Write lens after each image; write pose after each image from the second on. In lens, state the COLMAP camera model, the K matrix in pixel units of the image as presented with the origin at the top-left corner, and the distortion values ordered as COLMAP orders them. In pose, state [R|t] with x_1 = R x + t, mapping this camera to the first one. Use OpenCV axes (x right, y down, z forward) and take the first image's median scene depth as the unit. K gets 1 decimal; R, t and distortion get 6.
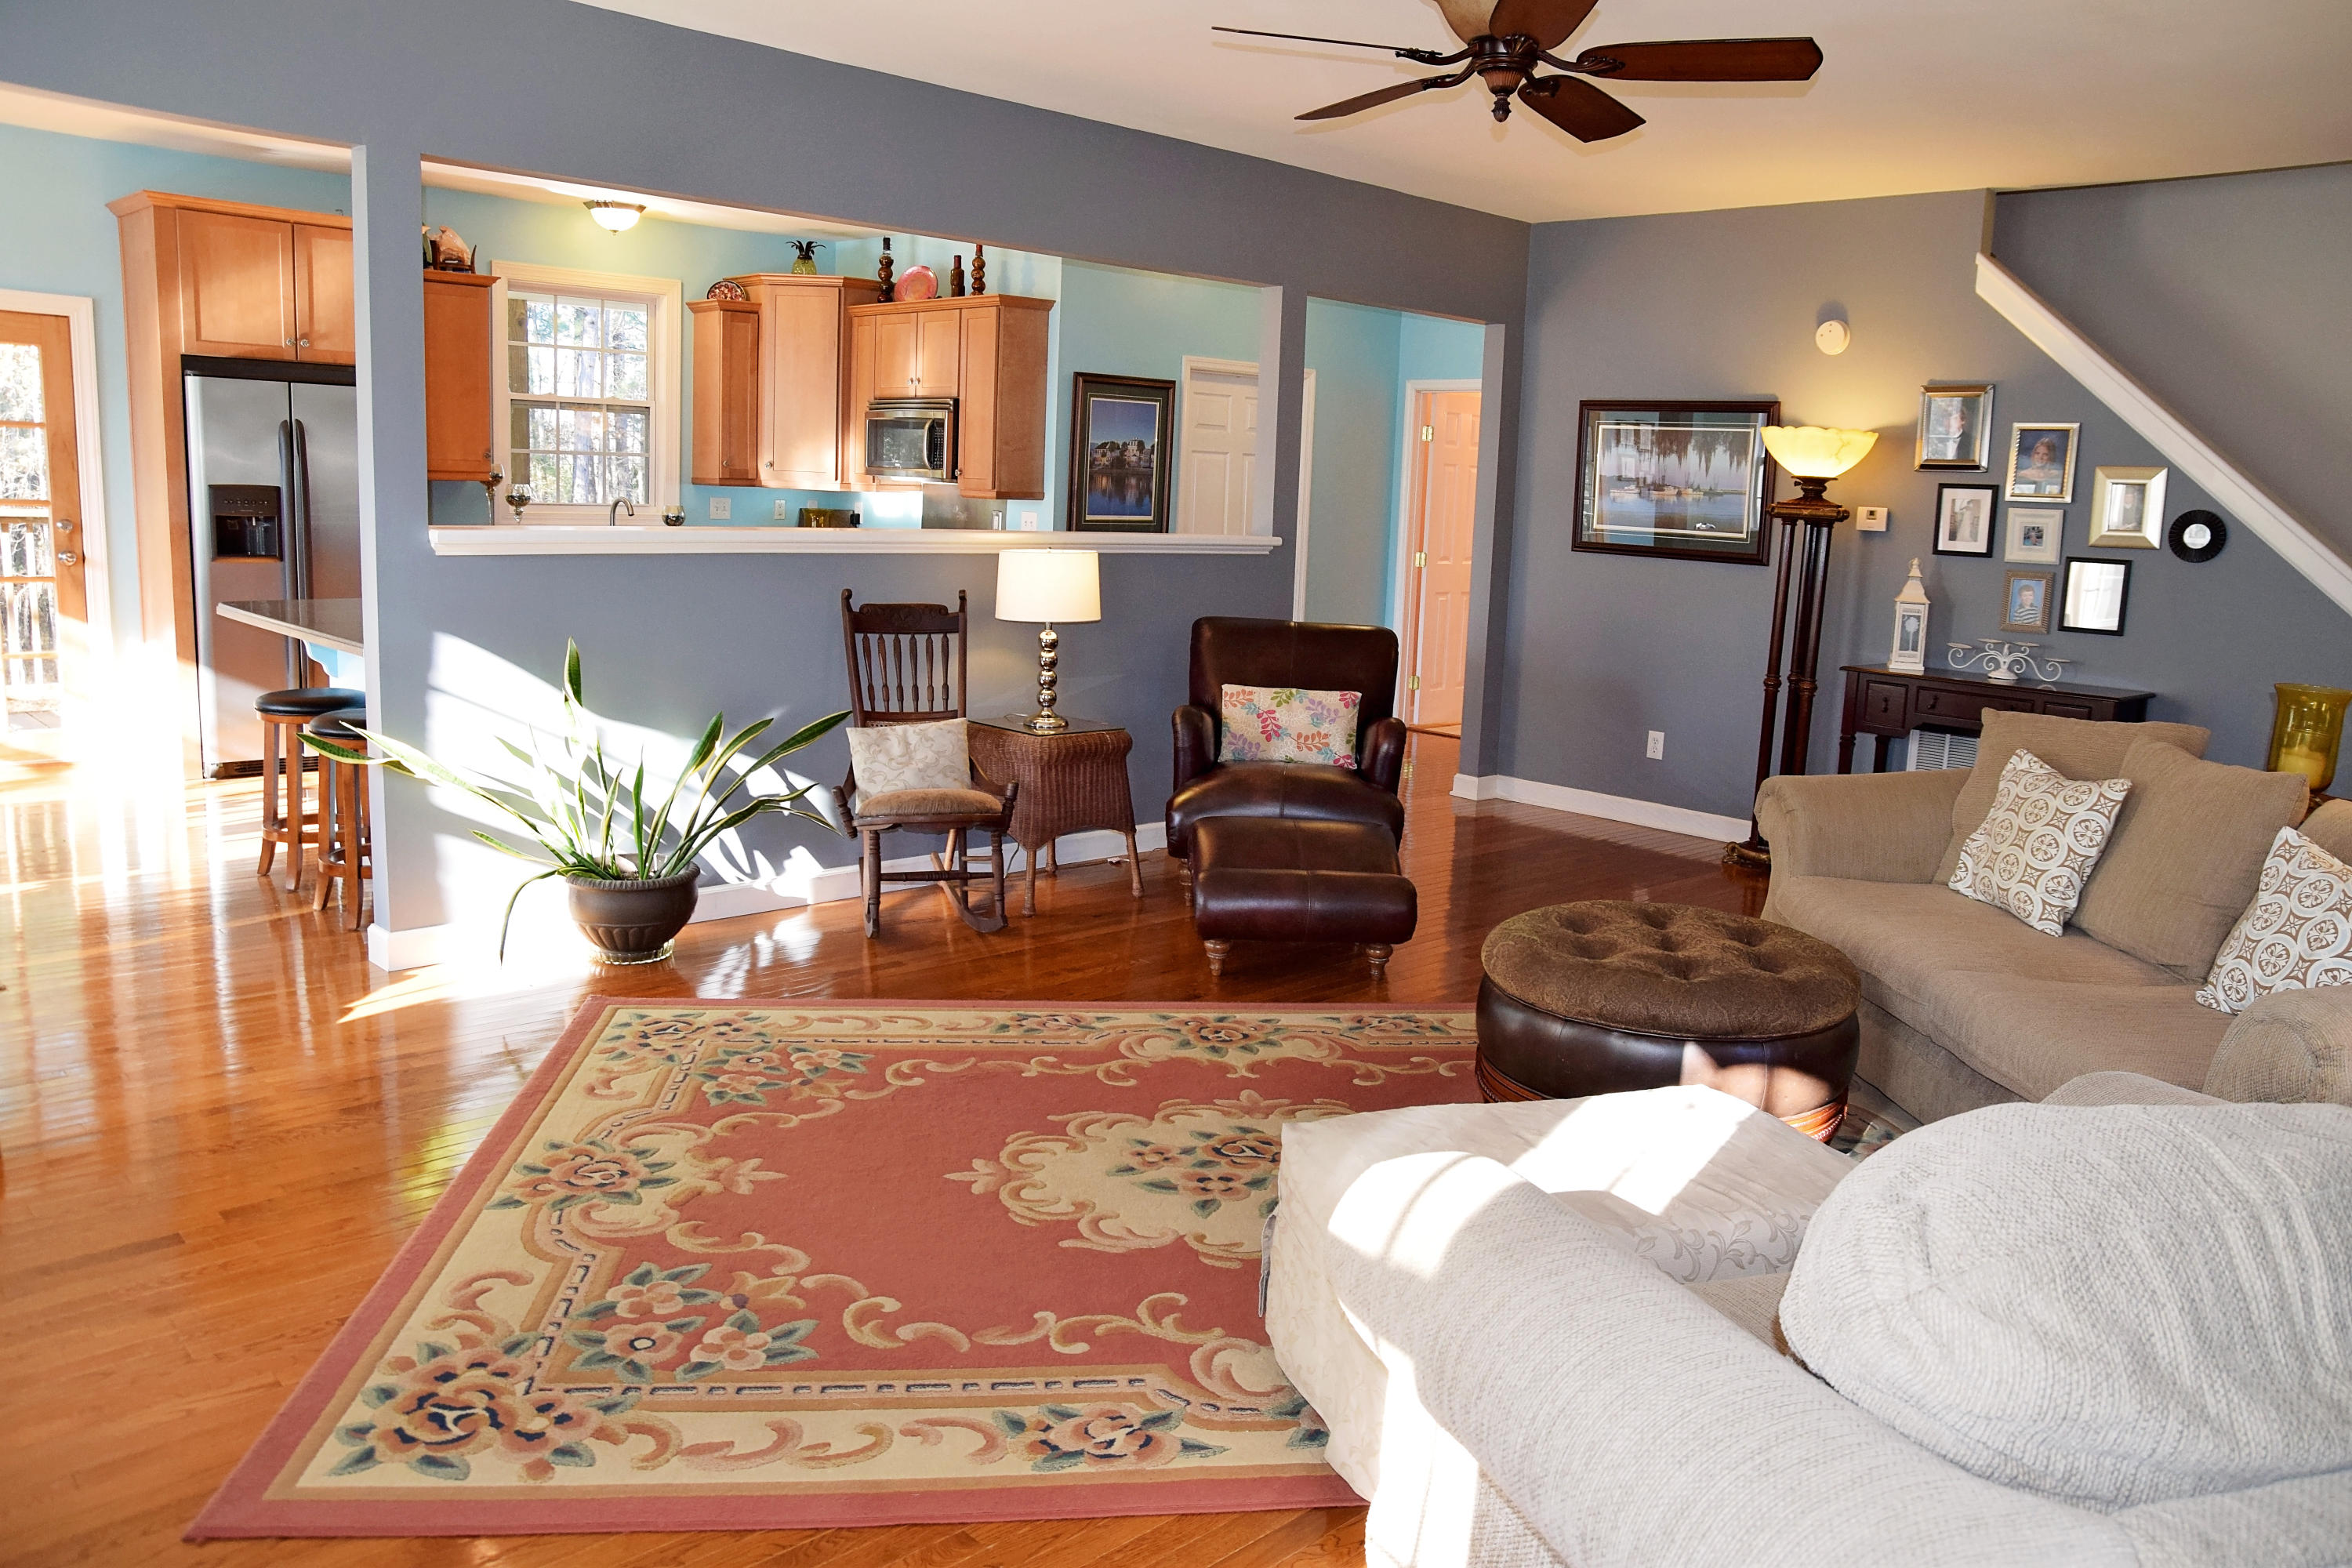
lens RADIAL K [[1700.5, 0, 1207.0], [0, 1700.5, 773.7], [0, 0, 1]] dist [-0.134222, 0.117670]
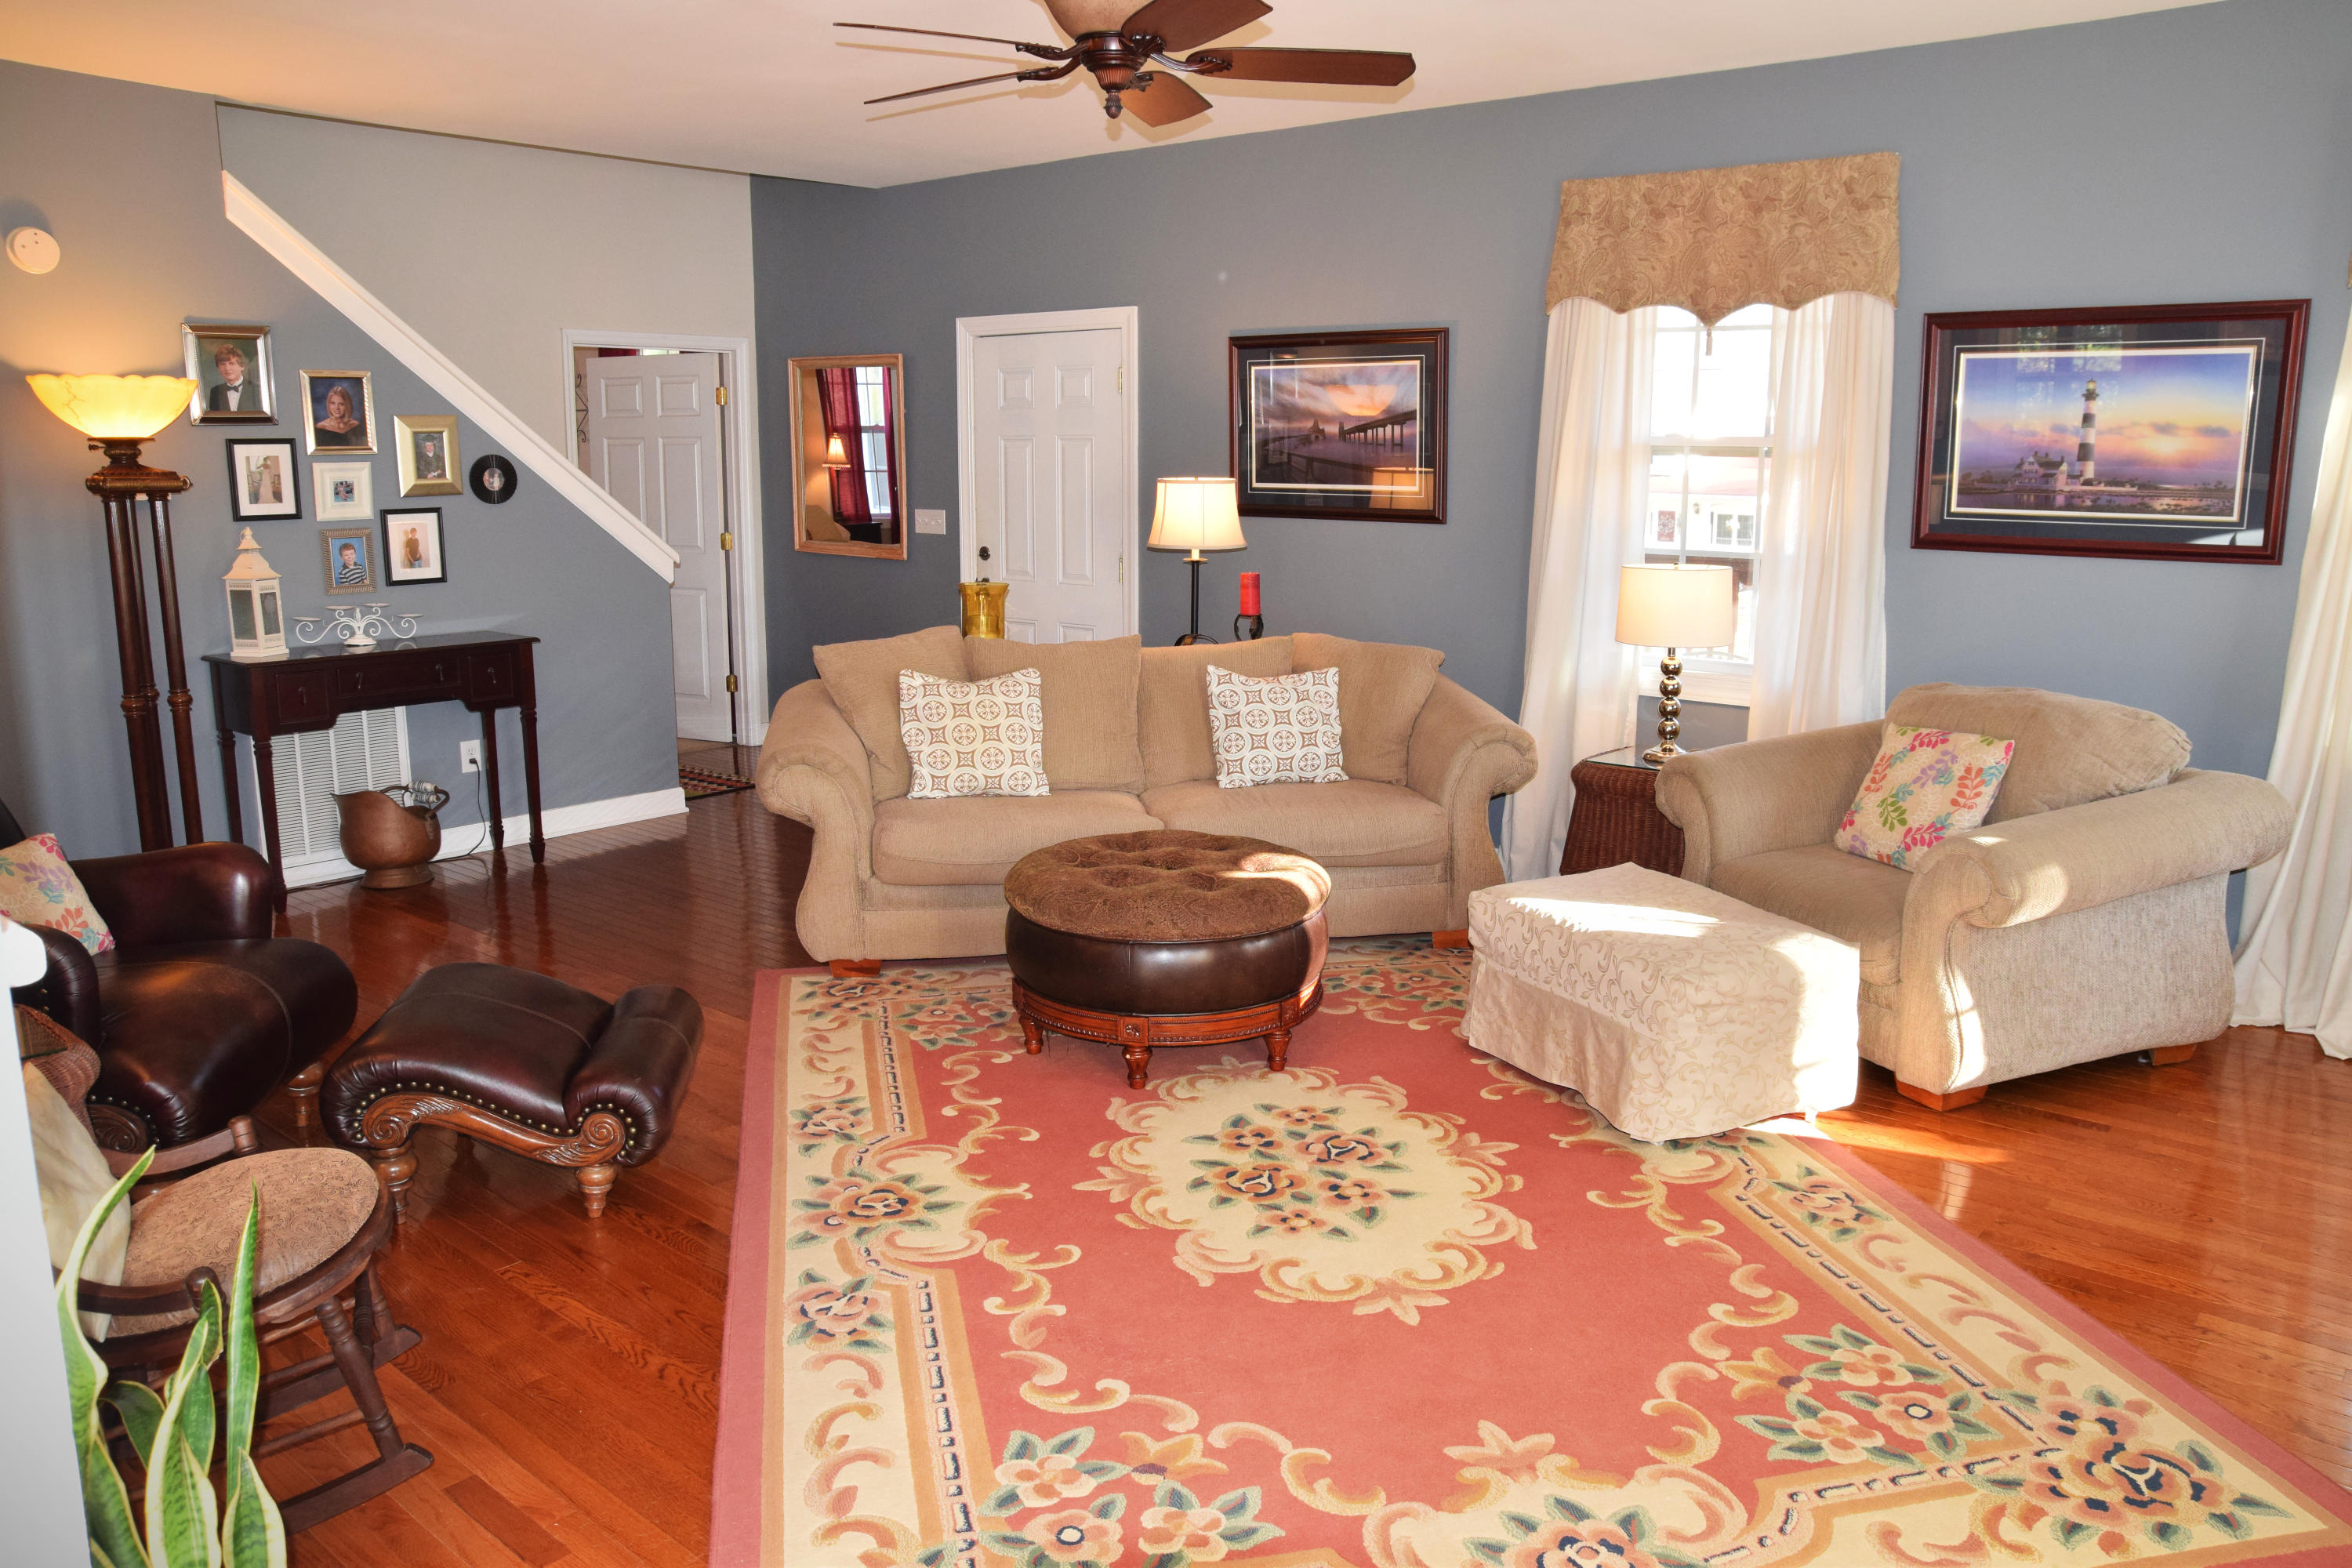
lens RADIAL K [[1700.5, 0, 1207.0], [0, 1700.5, 773.7], [0, 0, 1]] dist [-0.134222, 0.117670]
pose [[-0.101184, -0.227913, 0.968410, -0.587356], [0.157394, 0.957479, 0.241786, -0.164742], [-0.982339, 0.176887, -0.061009, 0.711709]]
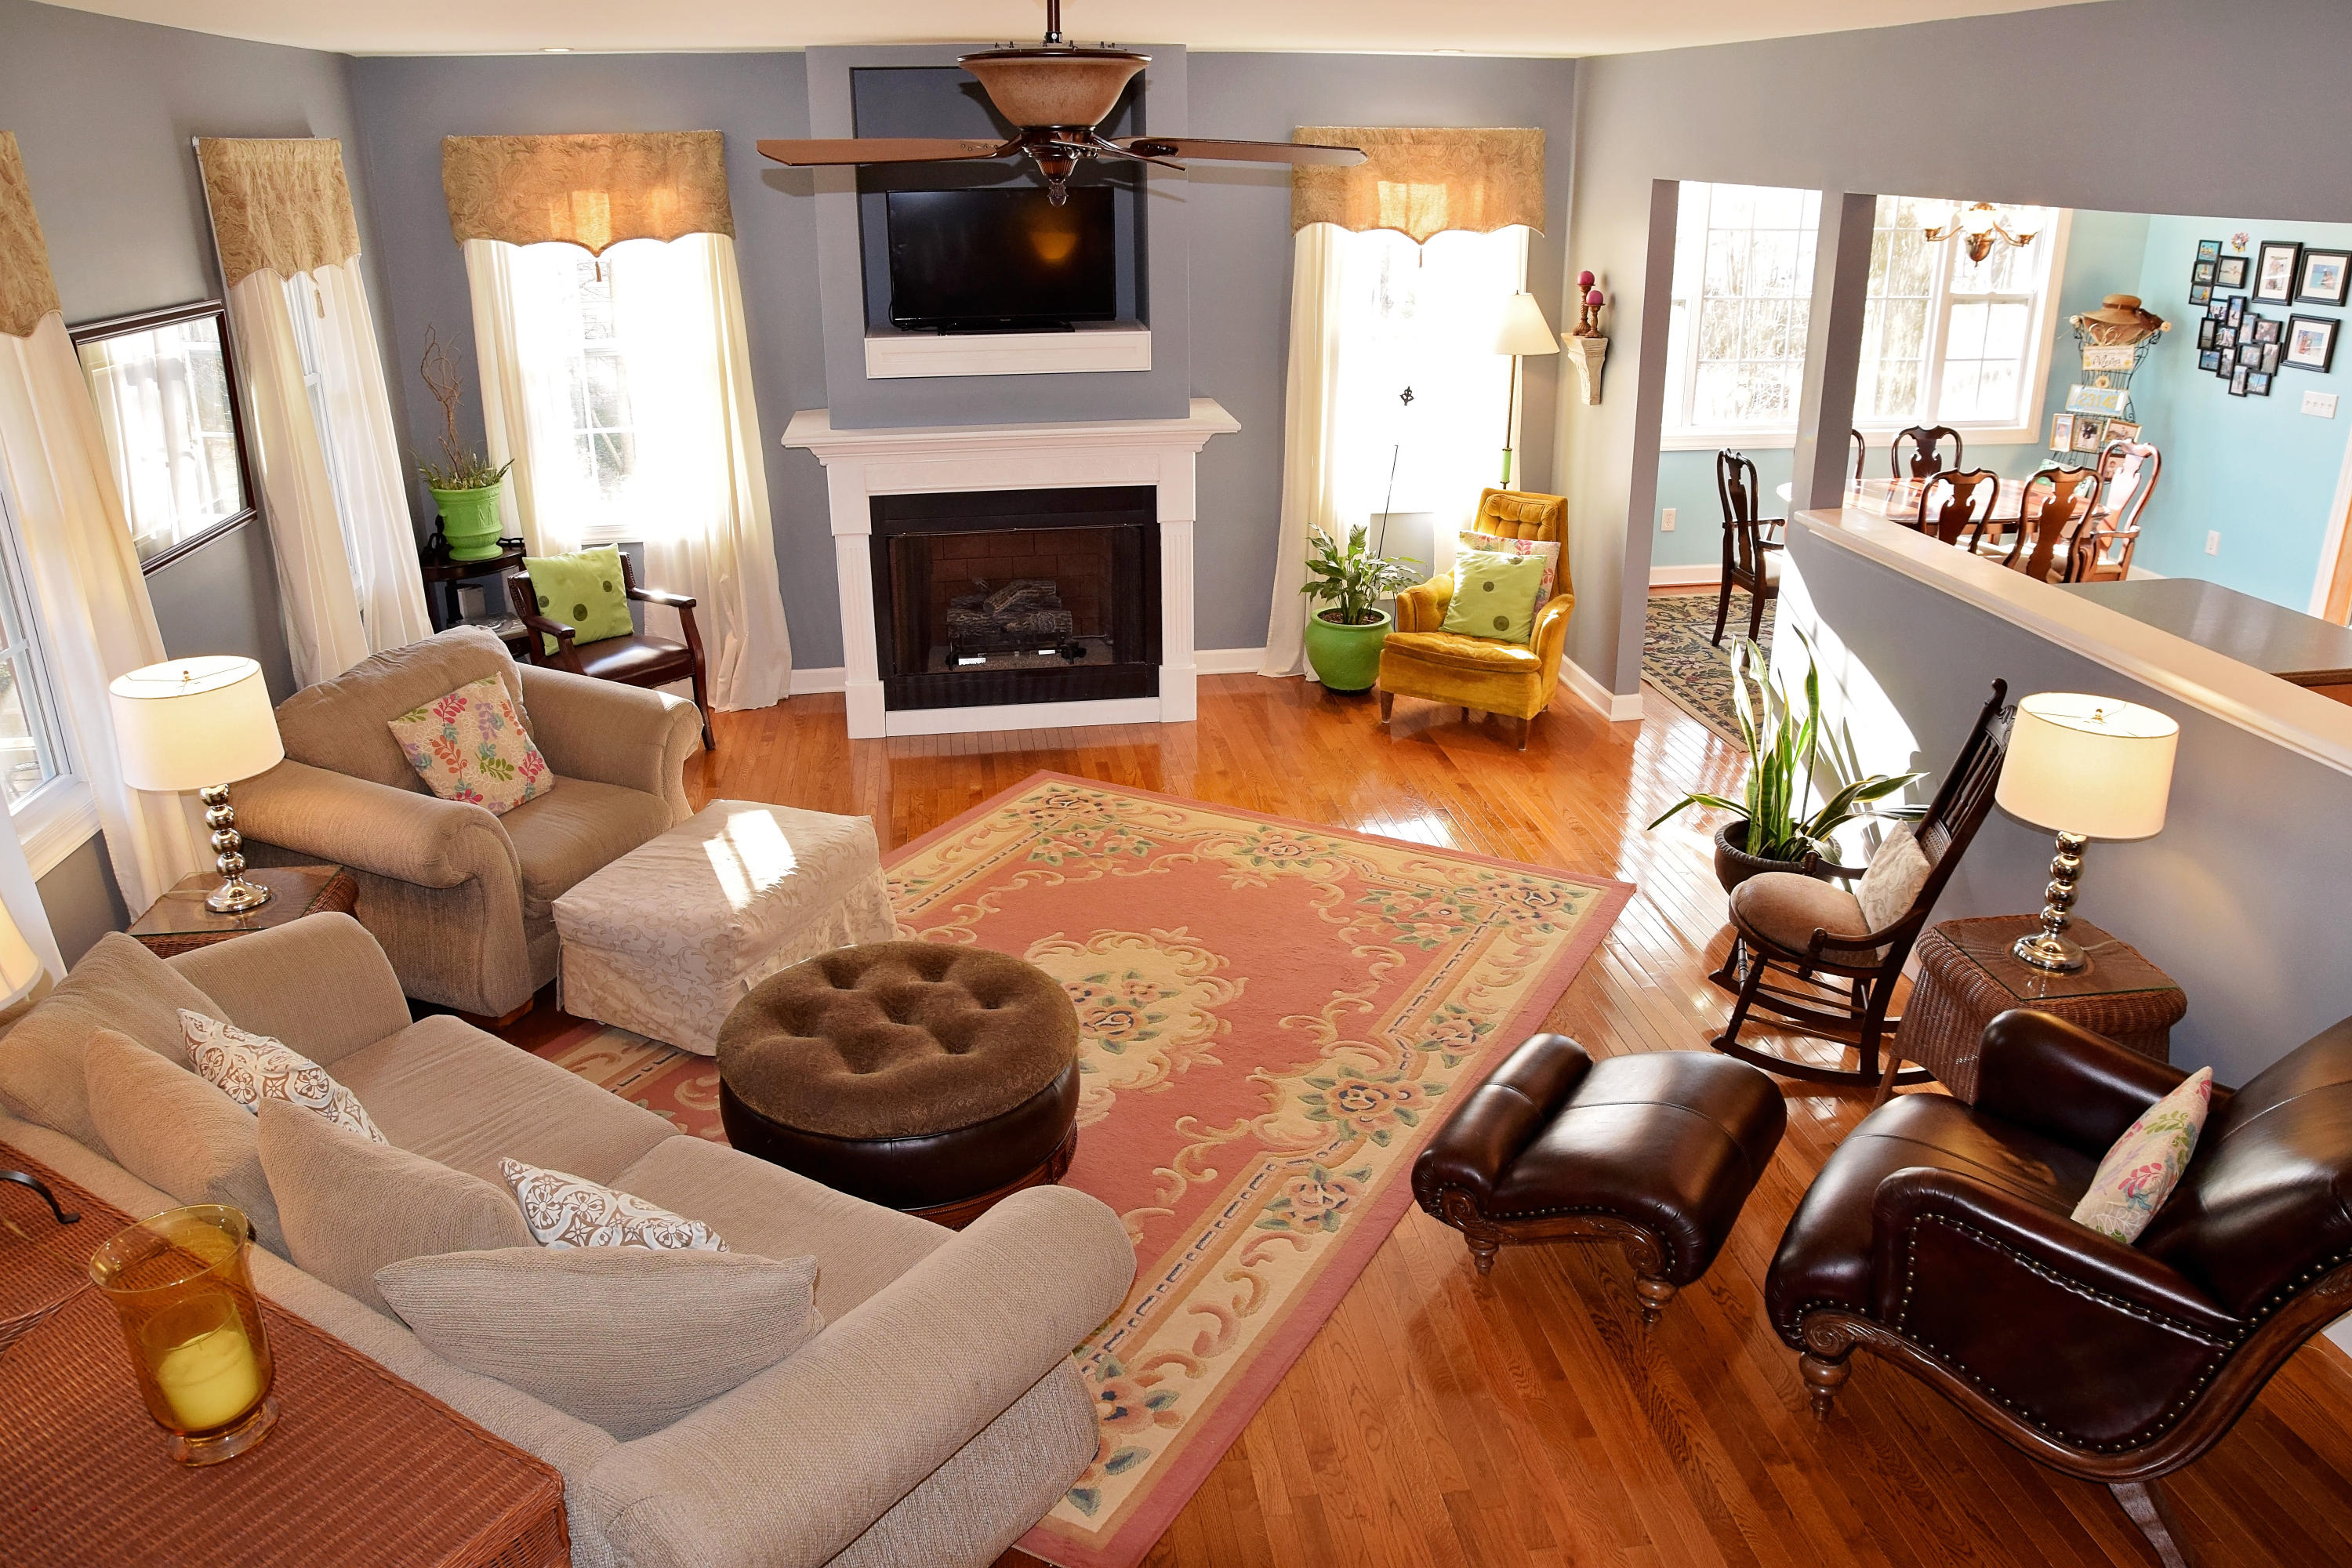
lens RADIAL K [[1700.5, 0, 1207.0], [0, 1700.5, 773.7], [0, 0, 1]] dist [-0.134222, 0.117670]
pose [[-0.583146, 0.244685, -0.774642, 0.645062], [-0.157659, 0.901344, 0.403390, -0.332720], [0.796922, 0.357364, -0.487038, 1.107216]]
